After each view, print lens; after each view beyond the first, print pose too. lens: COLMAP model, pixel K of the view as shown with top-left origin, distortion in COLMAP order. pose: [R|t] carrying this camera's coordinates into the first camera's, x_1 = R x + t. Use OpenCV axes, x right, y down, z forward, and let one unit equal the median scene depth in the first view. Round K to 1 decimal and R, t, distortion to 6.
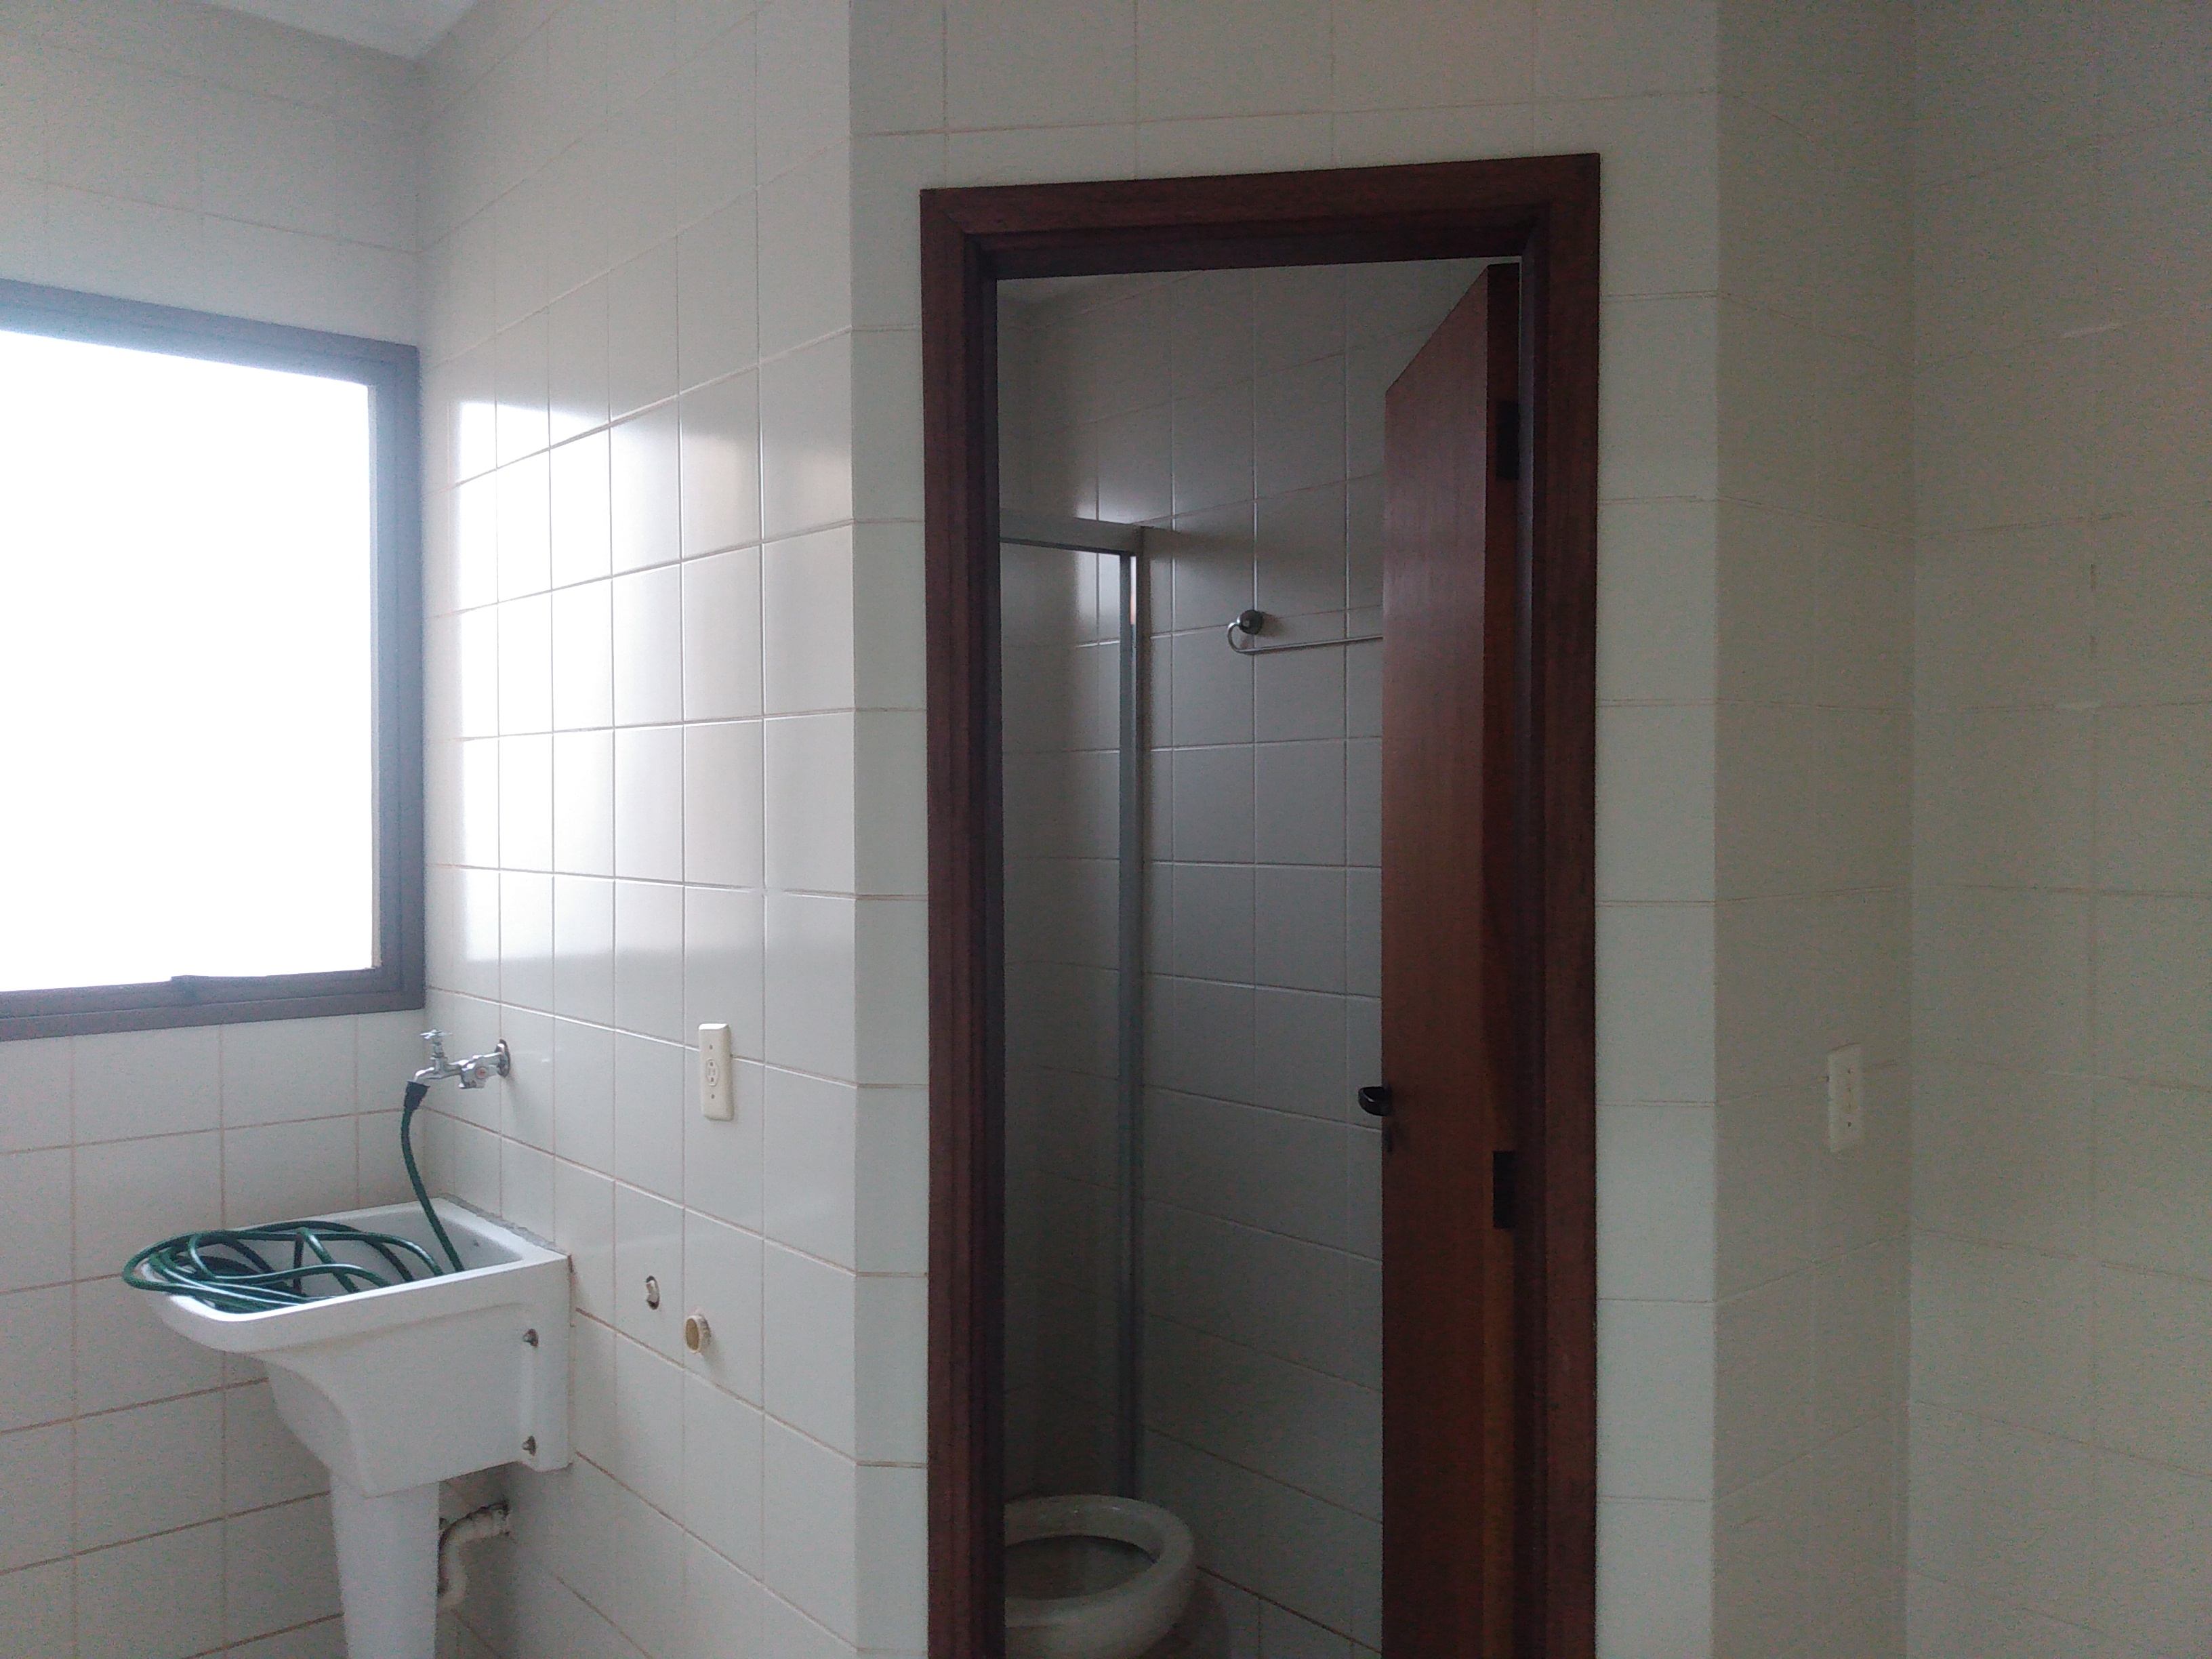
lens RADIAL K [[1795.7, 0, 1106.0], [0, 1795.7, 829.5], [0, 0, 1]] dist [0.055472, -0.120090]
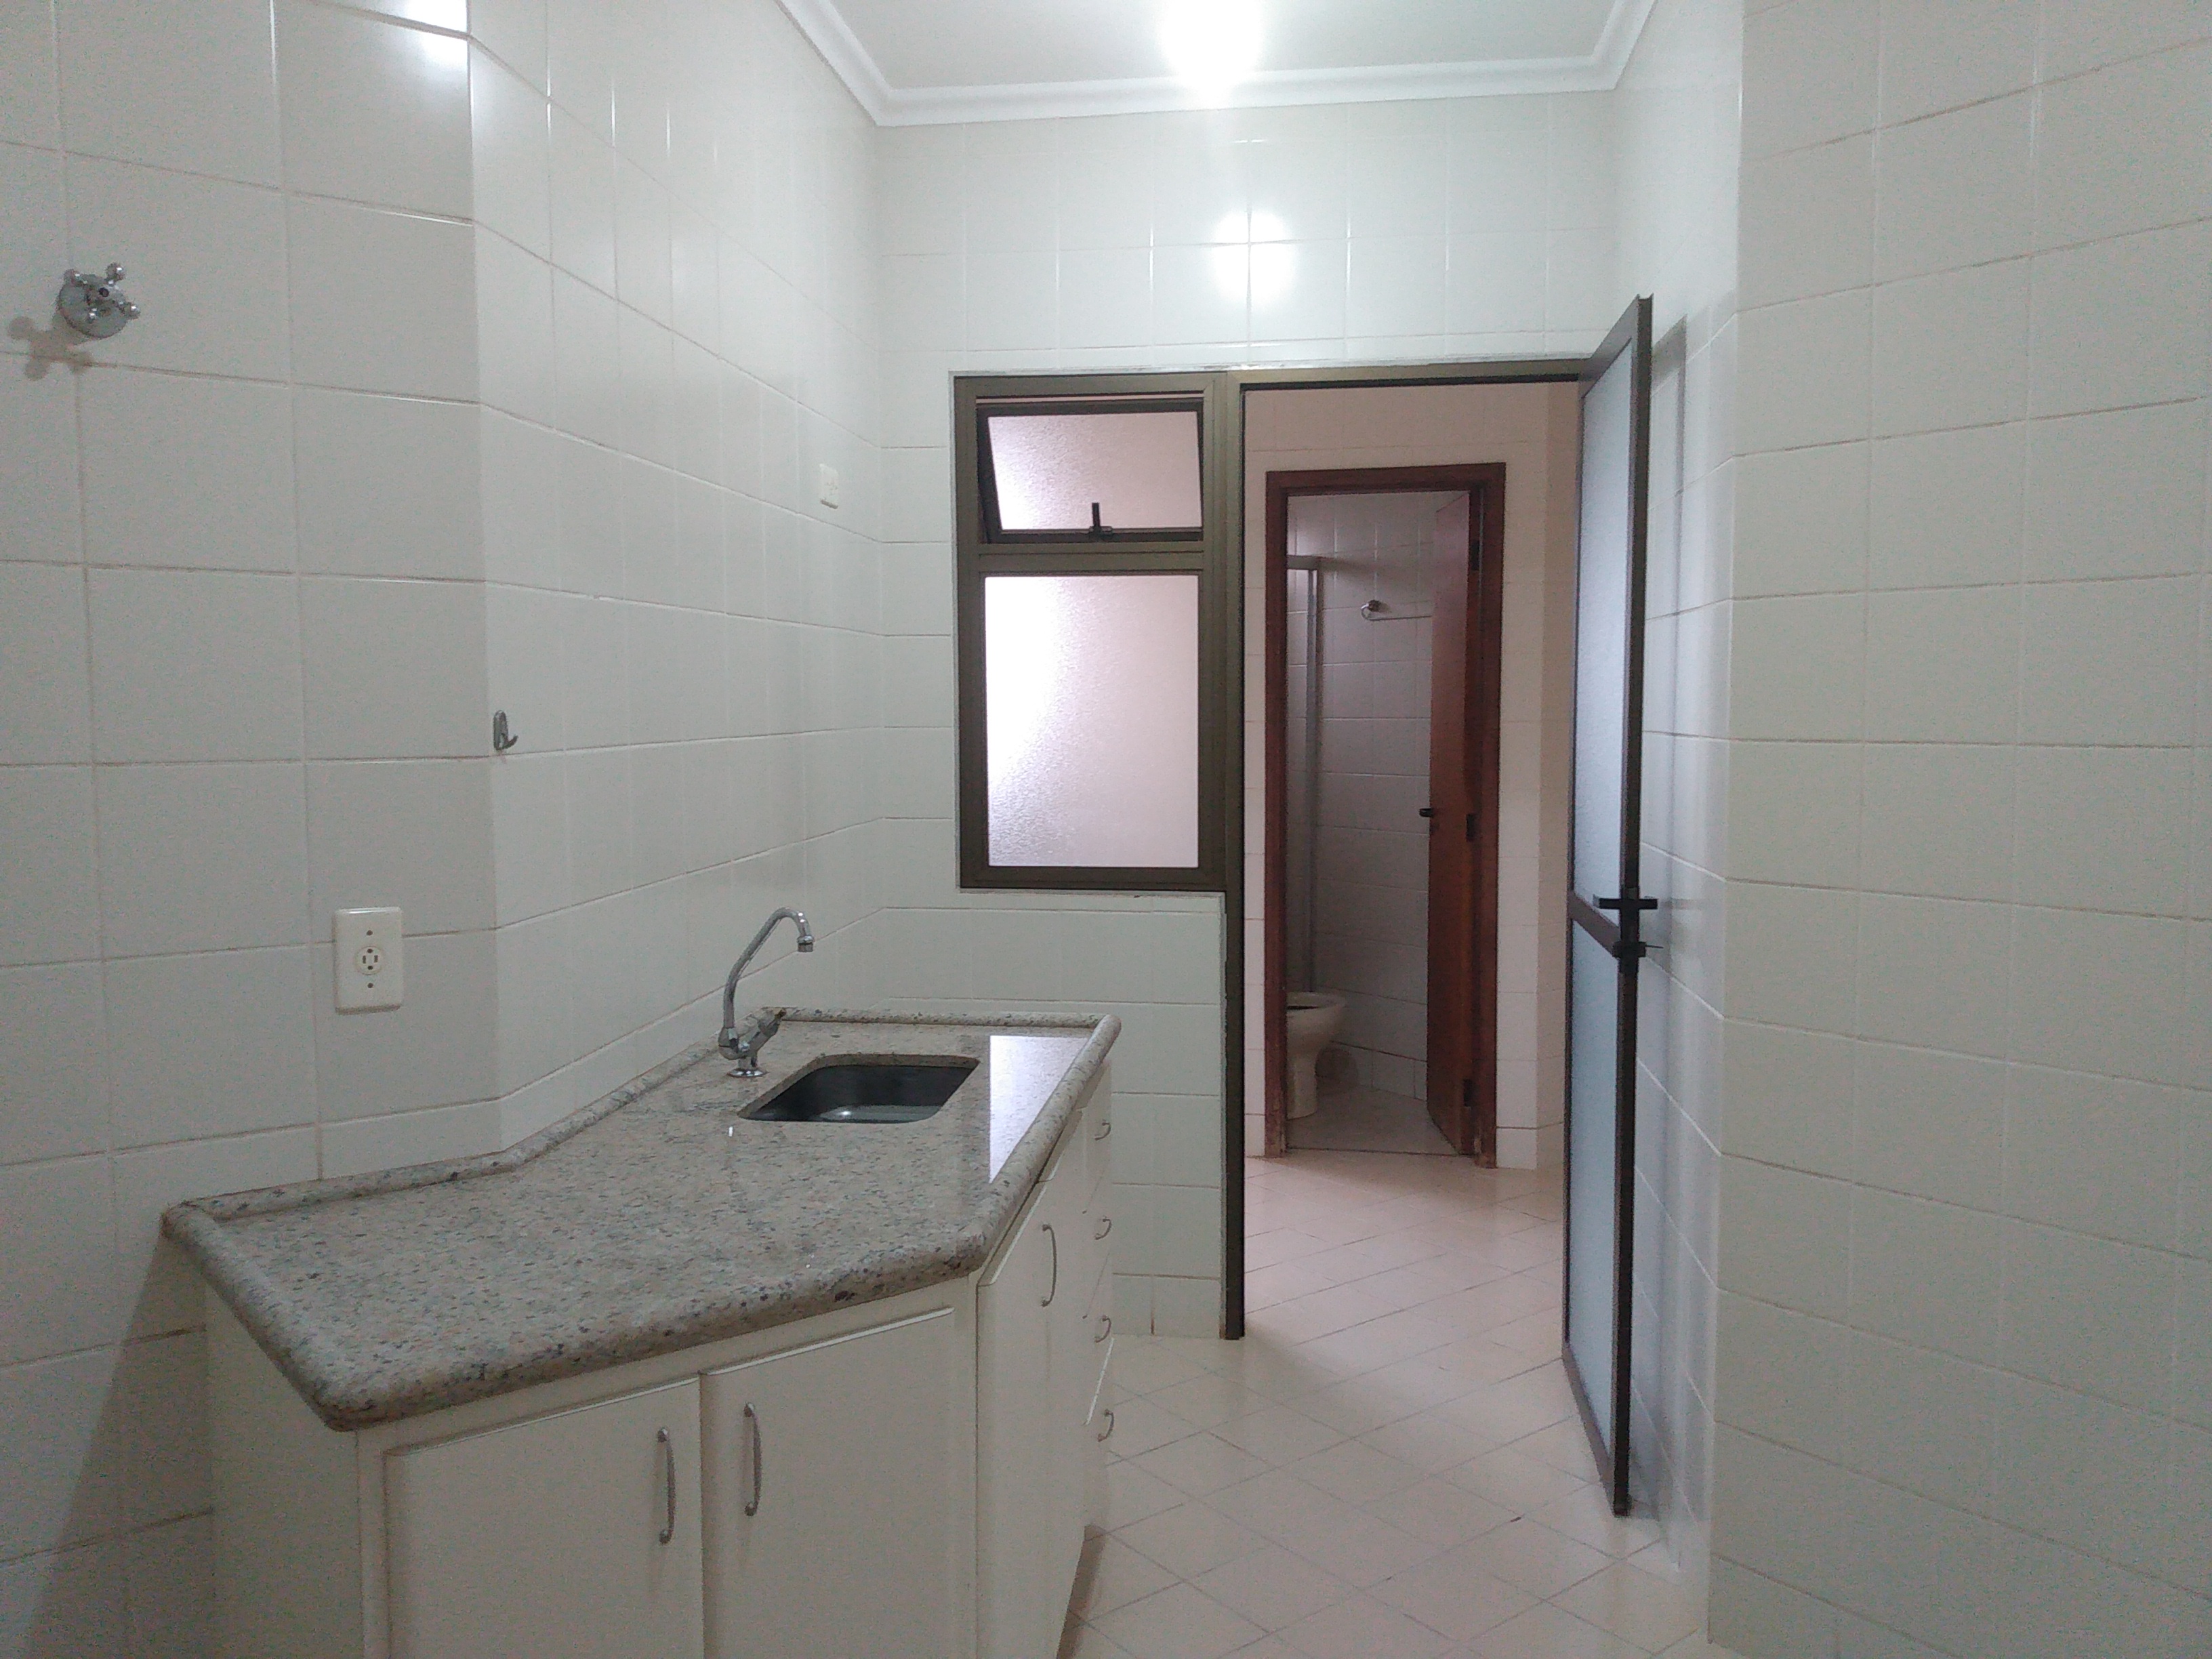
lens RADIAL K [[1795.7, 0, 1106.0], [0, 1795.7, 829.5], [0, 0, 1]] dist [0.055472, -0.120090]
pose [[0.999087, 0.002668, -0.042638, -0.170314], [-0.000171, 0.998289, 0.058465, 0.030877], [0.042721, -0.058404, 0.997379, -1.374121]]
